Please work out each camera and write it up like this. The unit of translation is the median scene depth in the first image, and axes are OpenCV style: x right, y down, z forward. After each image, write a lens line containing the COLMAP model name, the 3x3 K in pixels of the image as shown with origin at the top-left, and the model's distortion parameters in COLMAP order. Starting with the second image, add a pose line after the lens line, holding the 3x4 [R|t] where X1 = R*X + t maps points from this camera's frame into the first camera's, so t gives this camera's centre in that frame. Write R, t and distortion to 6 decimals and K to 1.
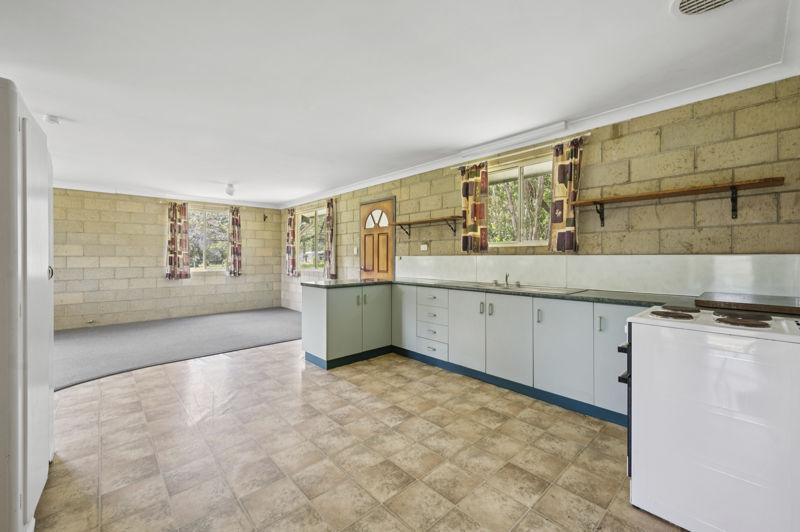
lens RADIAL K [[326.5, 0, 399.4], [0, 326.5, 255.5], [0, 0, 1]] dist [0.000026, 0.000078]
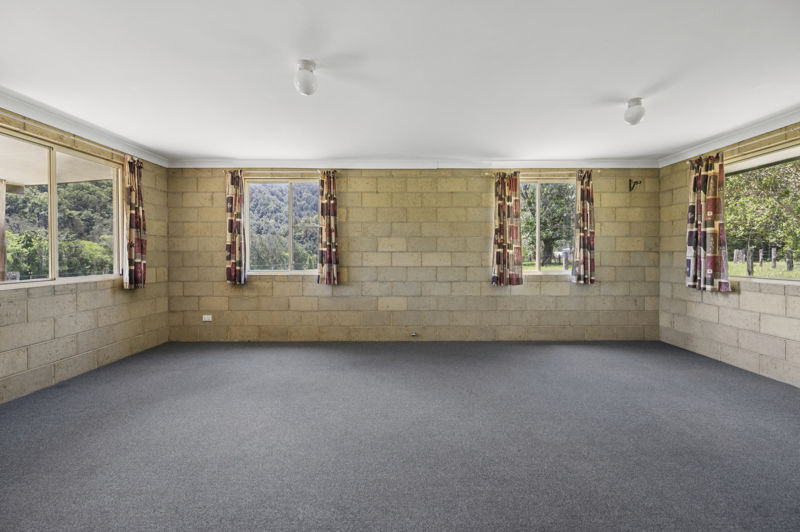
lens RADIAL K [[317.4, 0, 404.3], [0, 317.4, 256.7], [0, 0, 1]] dist [0.000689, -0.000020]
pose [[0.736811, 0.005728, -0.676075, -0.389971], [0.003399, 0.999920, 0.012175, 0.004202], [0.676091, -0.011269, 0.736732, 0.370098]]
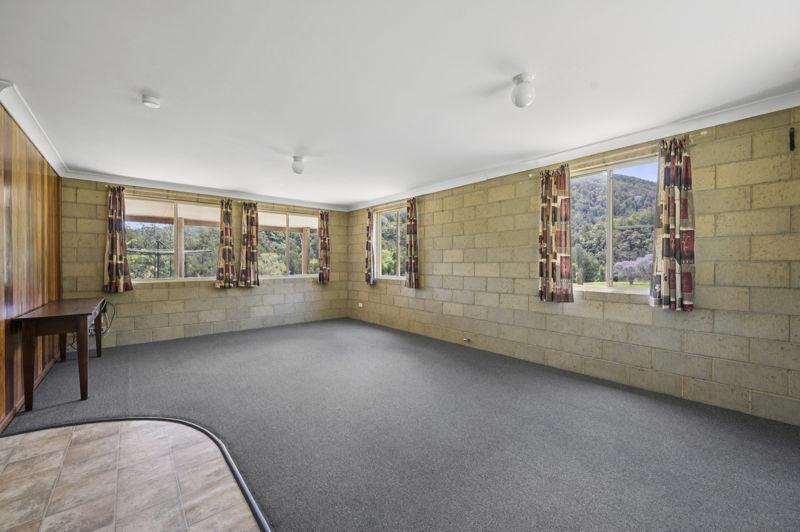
lens RADIAL K [[317.2, 0, 402.8], [0, 317.2, 263.6], [0, 0, 1]] dist [0.000742, 0.000141]
pose [[-0.031359, -0.000738, -0.999508, -0.111566], [0.002900, 0.999995, -0.000830, 0.005131], [0.999504, -0.002925, -0.031357, 0.752917]]
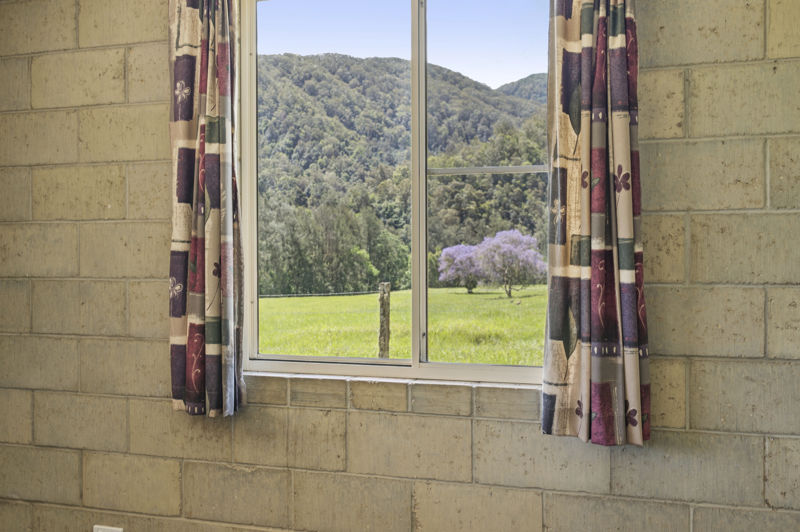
lens RADIAL K [[795.8, 0, 400.2], [0, 795.8, 254.0], [0, 0, 1]] dist [-0.008989, -0.000803]
pose [[0.499063, 0.000902, -0.866565, -0.696556], [0.007514, 0.999957, 0.005369, -0.014056], [0.866533, -0.009191, 0.499035, 0.504396]]
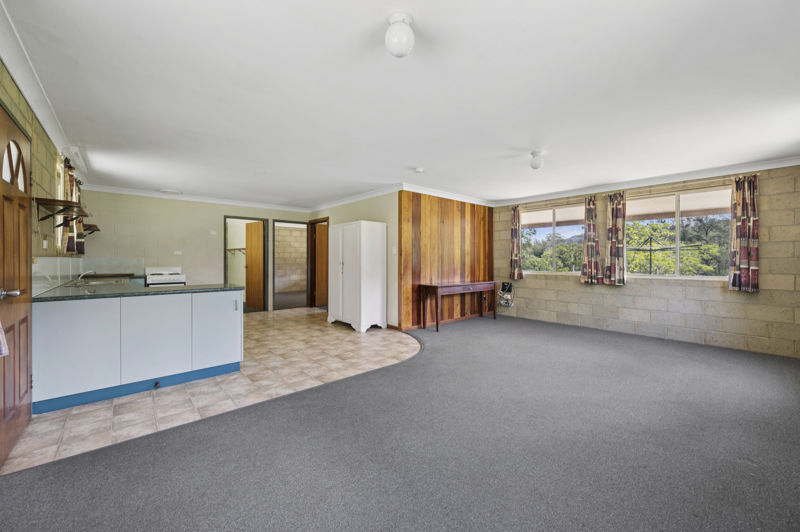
lens RADIAL K [[317.2, 0, 402.8], [0, 317.2, 263.6], [0, 0, 1]] dist [0.000742, 0.000141]
pose [[-0.999821, -0.002231, 0.018774, -0.454351], [-0.002007, 0.999927, 0.011944, 0.004601], [-0.018800, 0.011905, -0.999752, 1.118109]]
